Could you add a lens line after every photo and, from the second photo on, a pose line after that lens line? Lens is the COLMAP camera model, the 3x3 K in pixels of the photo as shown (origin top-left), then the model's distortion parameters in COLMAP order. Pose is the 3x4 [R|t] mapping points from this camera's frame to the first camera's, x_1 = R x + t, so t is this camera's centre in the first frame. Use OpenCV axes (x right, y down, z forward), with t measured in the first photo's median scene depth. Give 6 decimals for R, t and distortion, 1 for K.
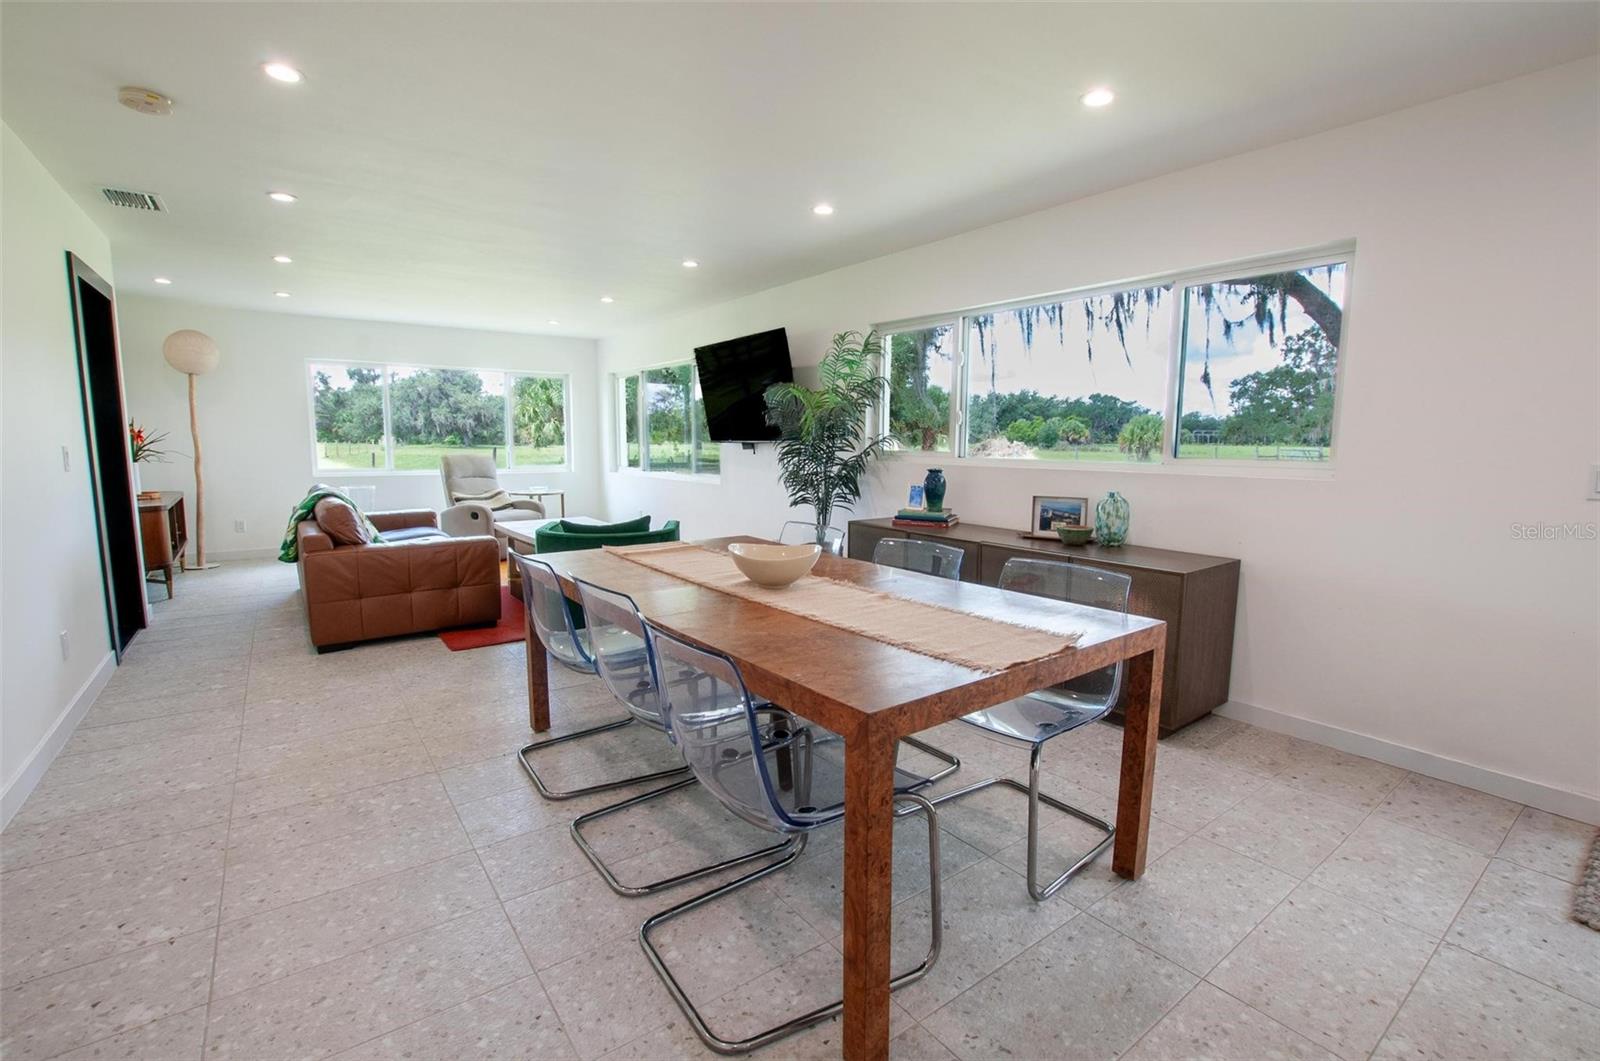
lens RADIAL K [[700.9, 0, 796.2], [0, 700.9, 529.2], [0, 0, 1]] dist [-0.028208, 0.002256]
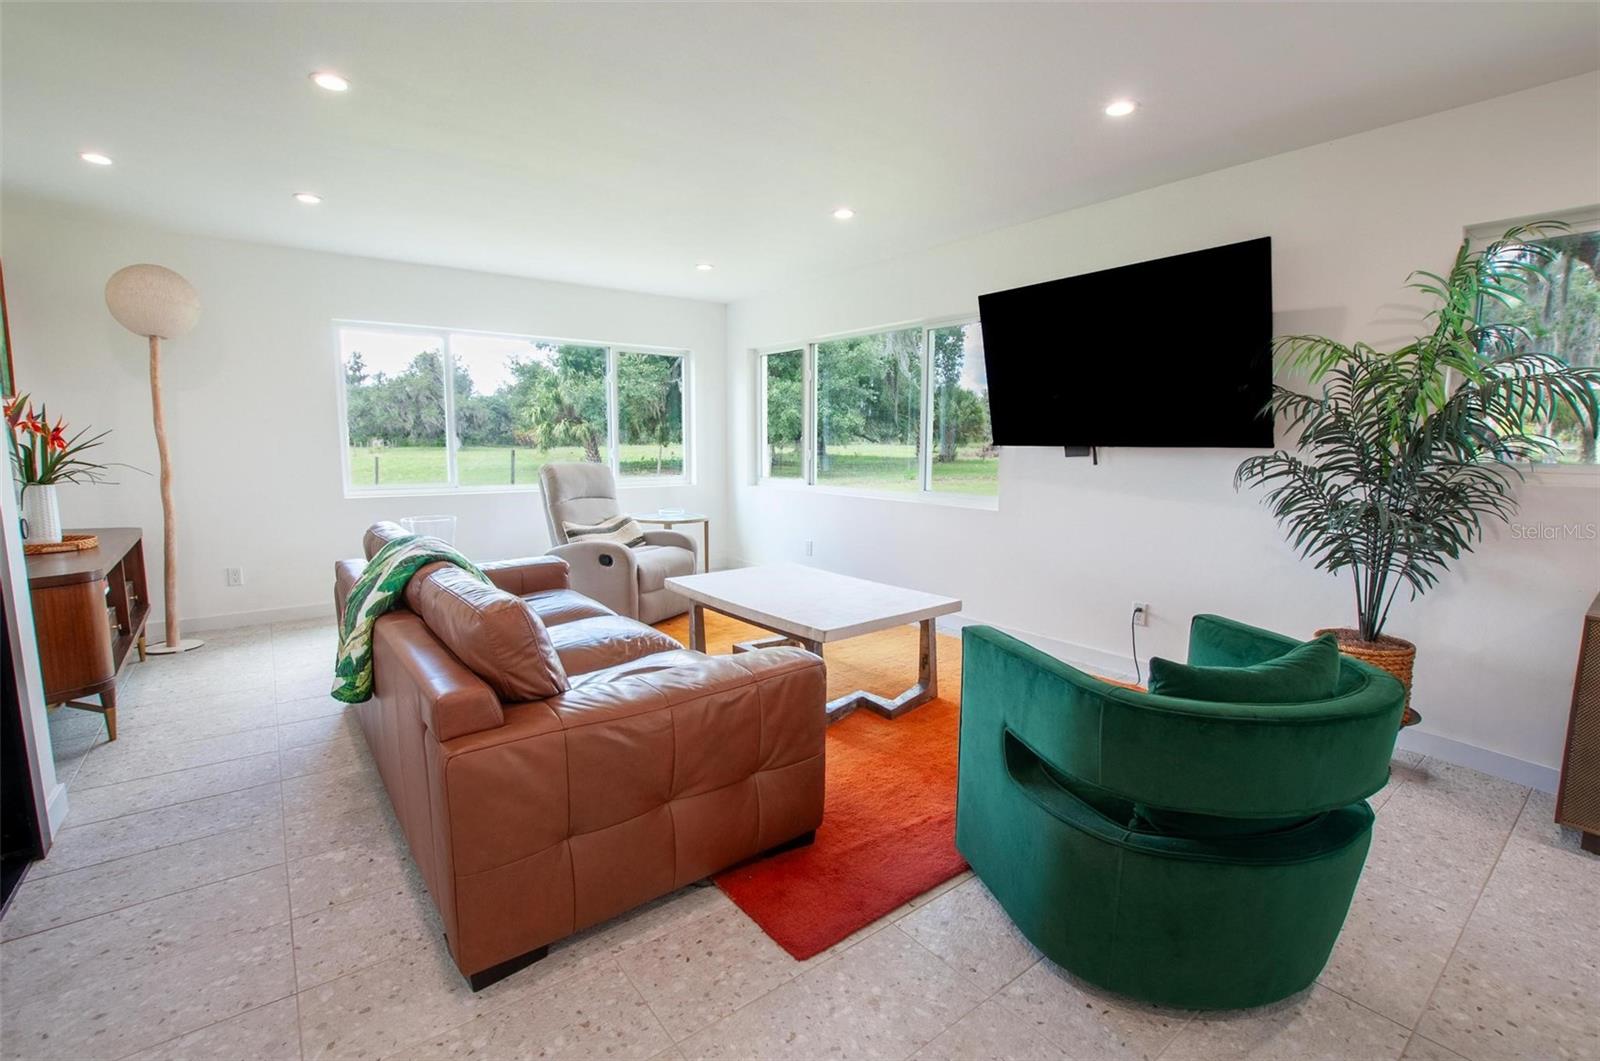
lens RADIAL K [[700.9, 0, 795.8], [0, 700.9, 530.2], [0, 0, 1]] dist [-0.028208, 0.002256]
pose [[0.999820, -0.006799, 0.017692, -0.315600], [0.006785, 0.999977, 0.000821, -0.048953], [-0.017698, -0.000700, 0.999843, 0.373227]]
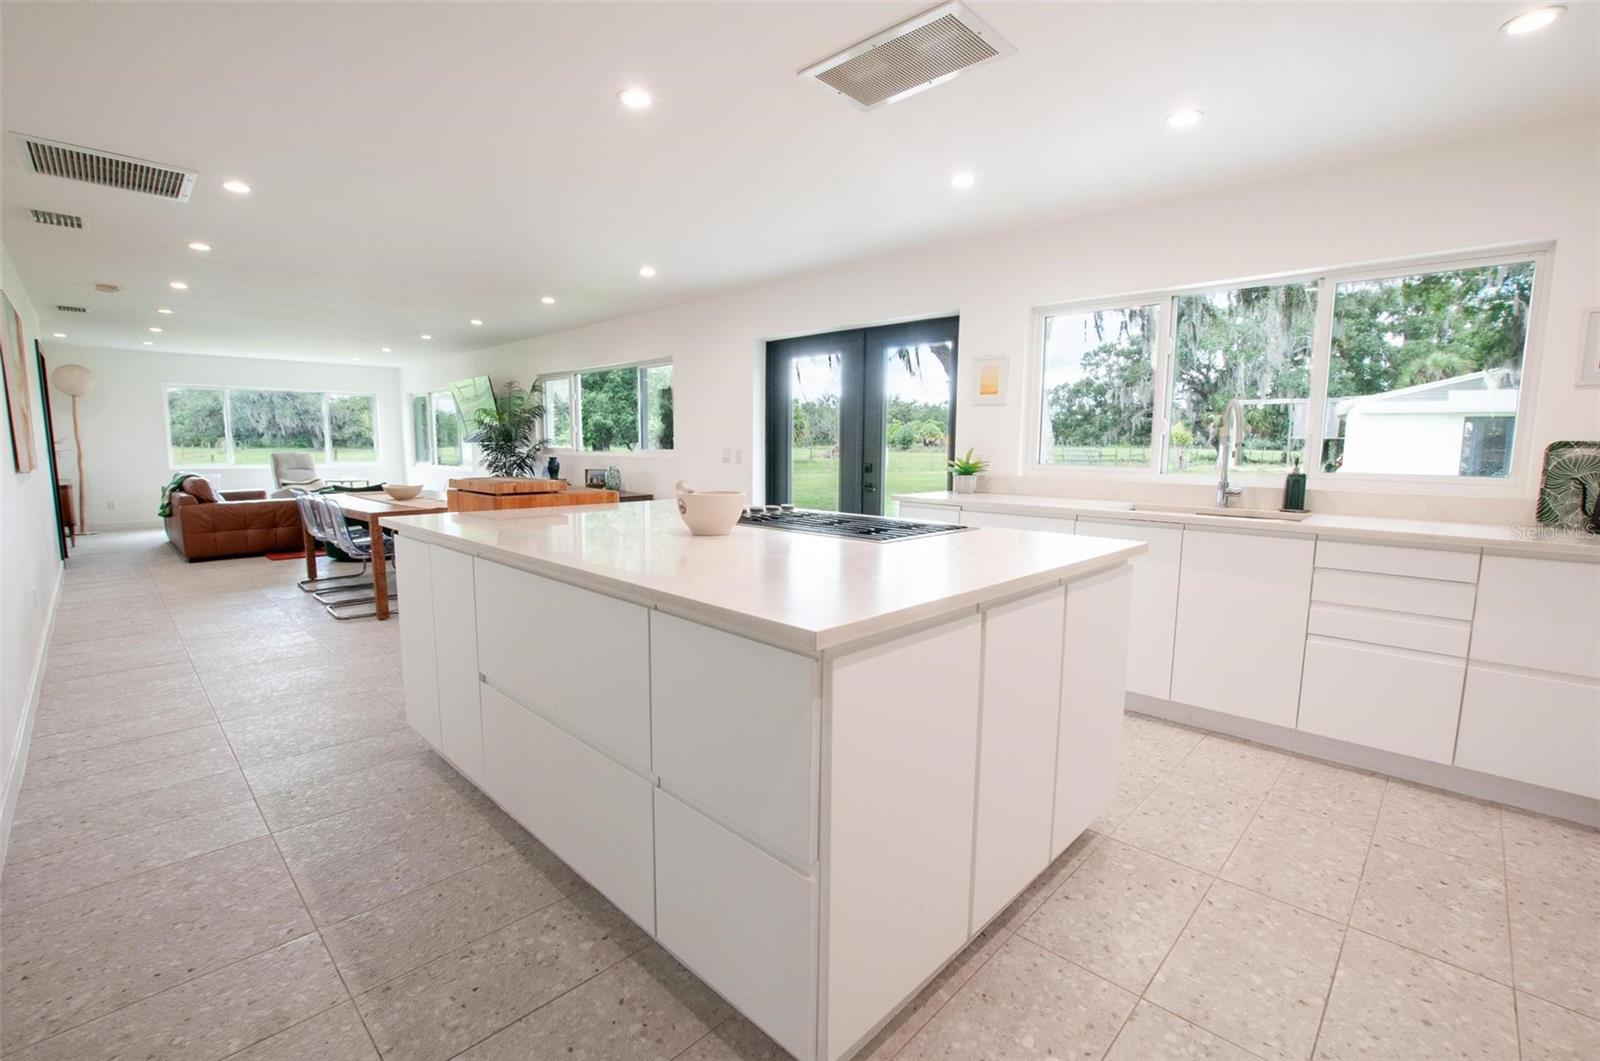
lens RADIAL K [[700.9, 0, 797.8], [0, 700.9, 535.2], [0, 0, 1]] dist [-0.028208, 0.002256]
pose [[0.987048, -0.020648, 0.159090, 0.351722], [0.019904, 0.999782, 0.006270, 0.079488], [-0.159185, -0.003022, 0.987244, -0.609431]]
